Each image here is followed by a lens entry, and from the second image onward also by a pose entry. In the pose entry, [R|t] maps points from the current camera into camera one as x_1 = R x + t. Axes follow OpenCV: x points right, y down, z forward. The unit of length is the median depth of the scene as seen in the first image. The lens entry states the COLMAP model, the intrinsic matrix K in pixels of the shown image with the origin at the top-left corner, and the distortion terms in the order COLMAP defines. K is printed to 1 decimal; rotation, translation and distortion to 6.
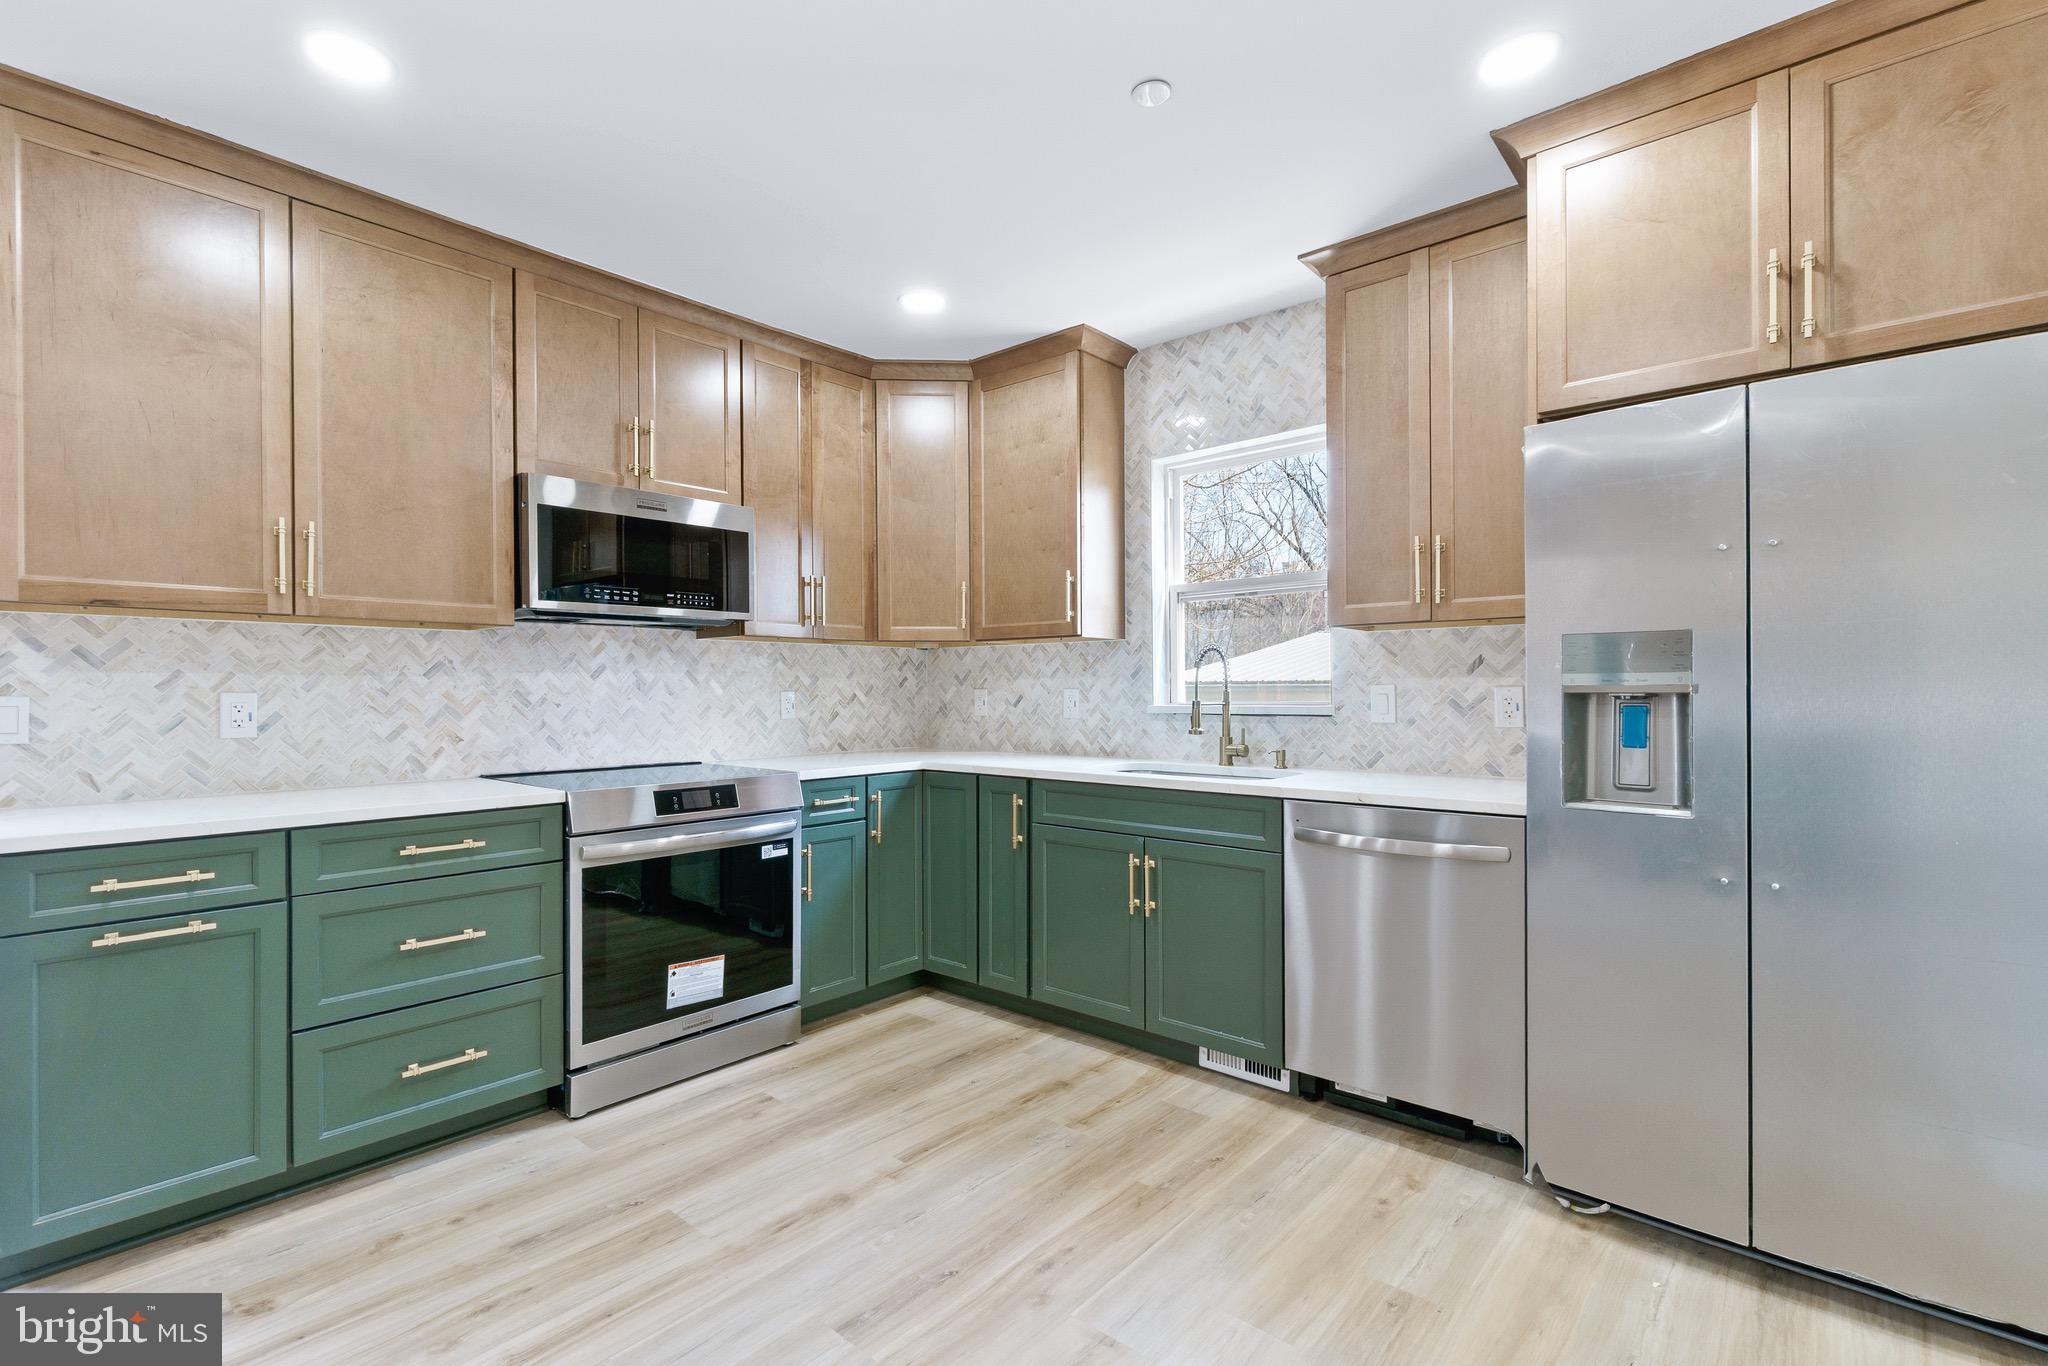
lens RADIAL K [[921.4, 0, 1004.6], [0, 921.4, 690.3], [0, 0, 1]] dist [0.003656, -0.001059]
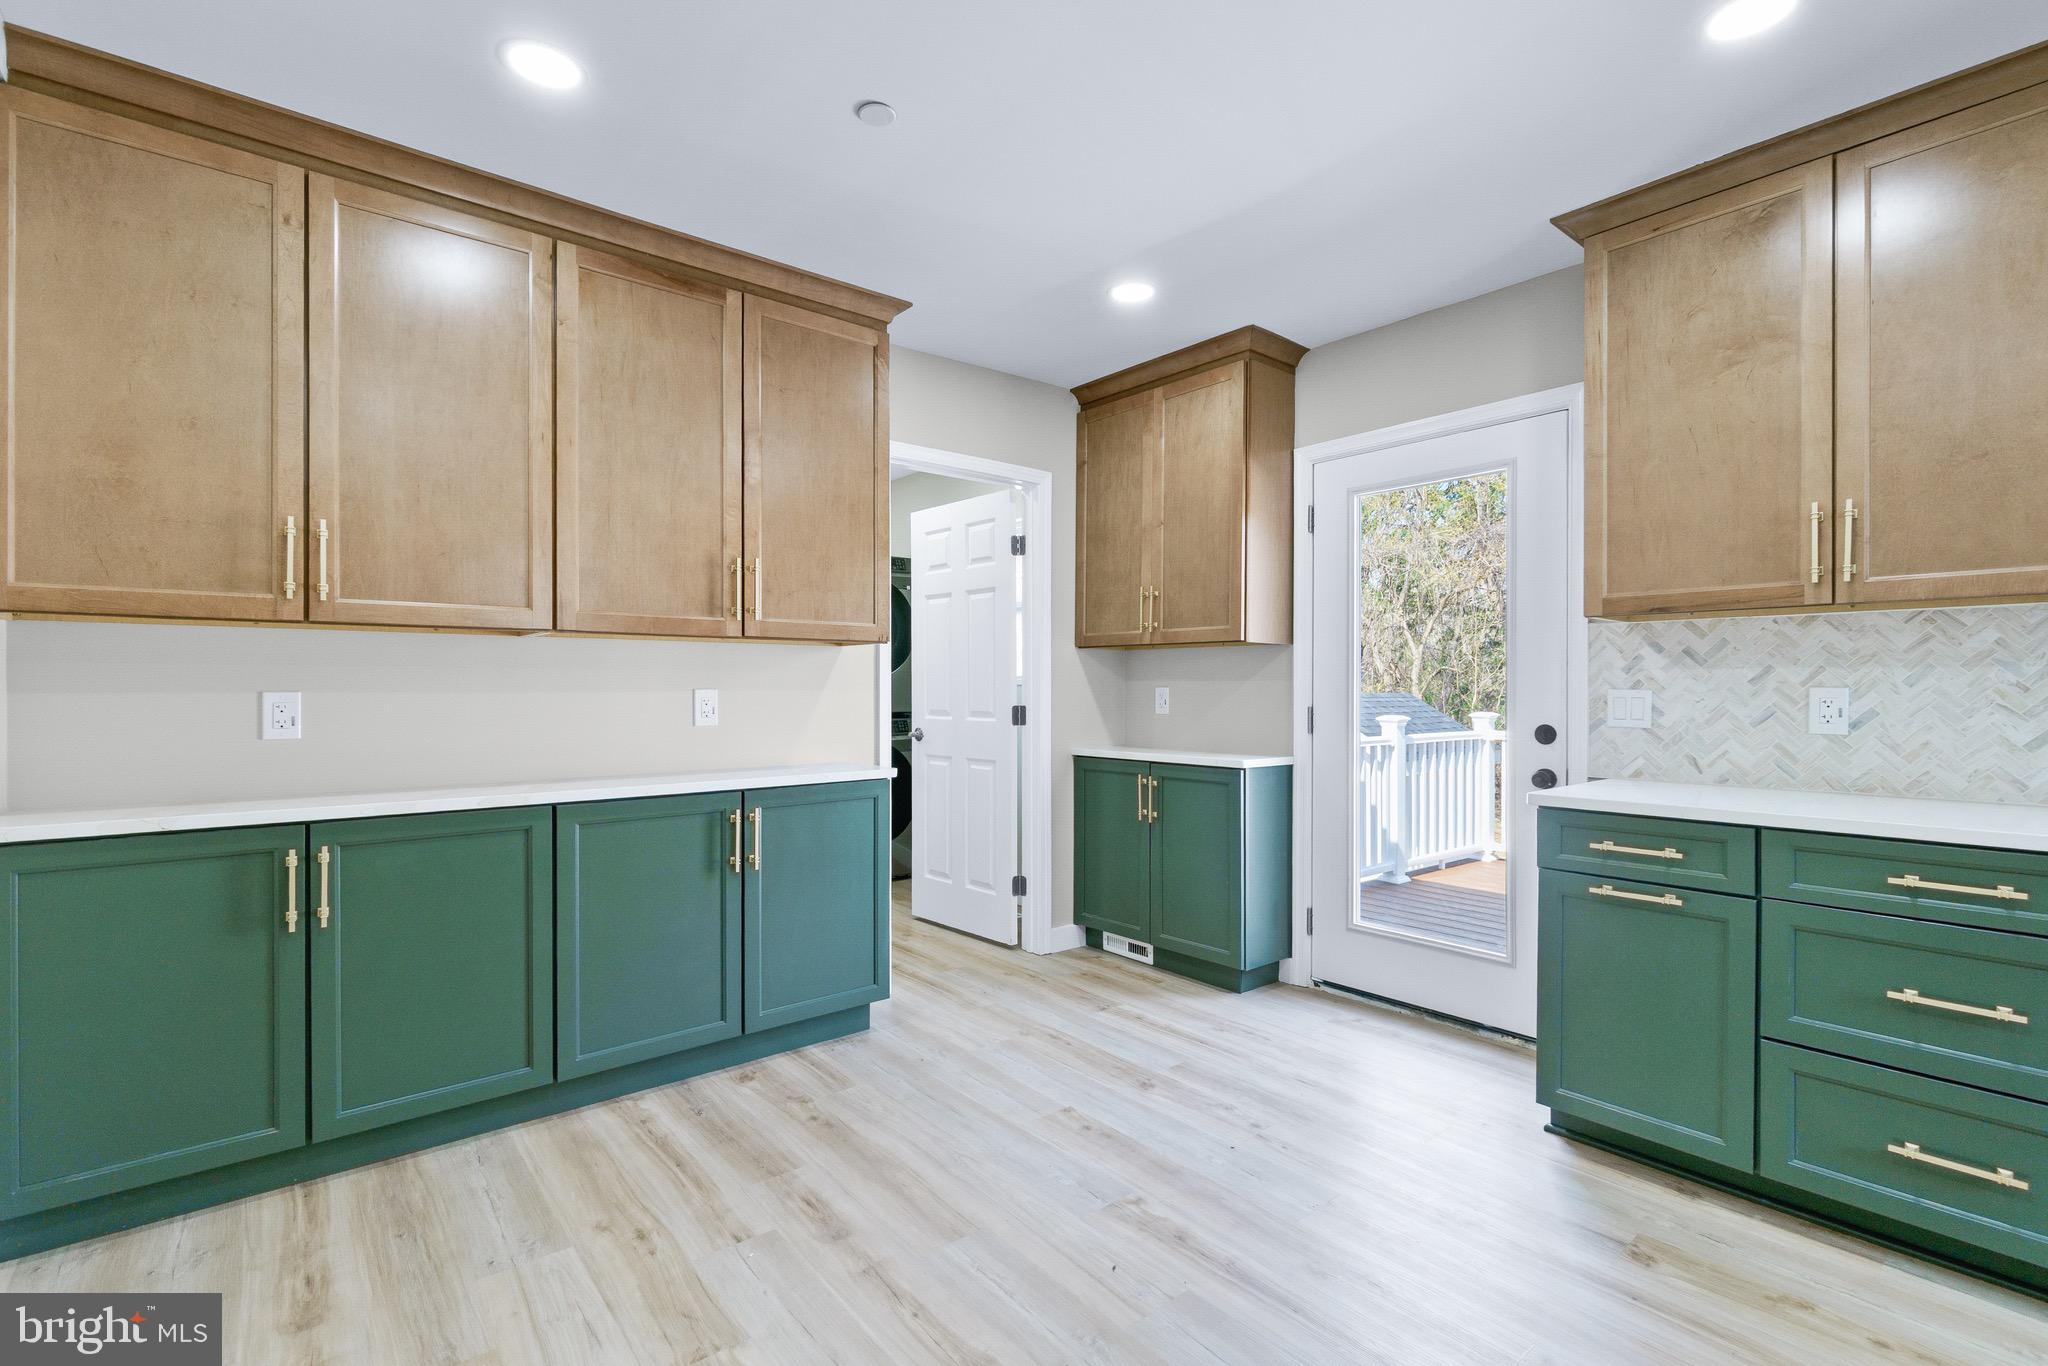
lens RADIAL K [[921.4, 0, 1003.9], [0, 921.4, 686.0], [0, 0, 1]] dist [0.003656, -0.001059]
pose [[-0.150545, 0.001336, -0.988602, 0.274016], [0.000122, 0.999999, 0.001333, -0.000248], [0.988603, 0.000080, -0.150545, 0.315726]]
